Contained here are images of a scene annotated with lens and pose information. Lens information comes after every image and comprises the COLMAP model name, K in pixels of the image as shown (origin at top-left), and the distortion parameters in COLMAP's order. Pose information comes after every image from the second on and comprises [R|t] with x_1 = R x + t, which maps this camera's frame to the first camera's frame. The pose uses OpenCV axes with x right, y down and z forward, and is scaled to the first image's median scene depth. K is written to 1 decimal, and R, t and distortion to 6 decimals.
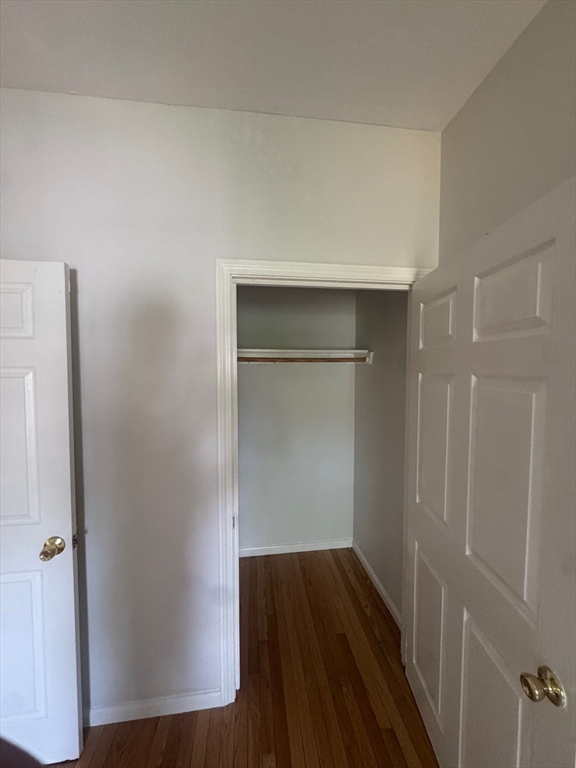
lens RADIAL K [[309.0, 0, 288.0], [0, 309.0, 384.0], [0, 0, 1]] dist [0.000303, 0.000012]
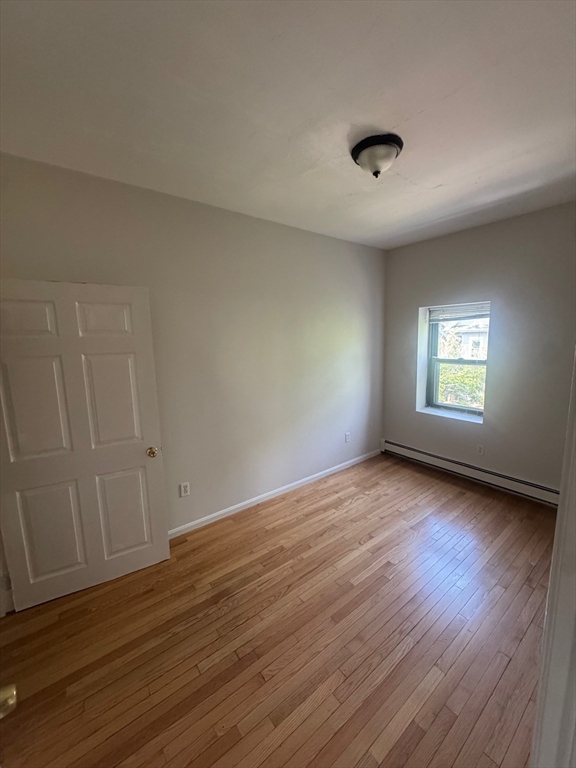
lens RADIAL K [[309.0, 0, 288.0], [0, 309.0, 384.0], [0, 0, 1]] dist [0.000303, 0.000012]
pose [[-0.504351, -0.116357, 0.855623, -1.673056], [0.061554, 0.983514, 0.170033, -0.095675], [-0.861302, 0.138423, -0.488874, 0.873089]]
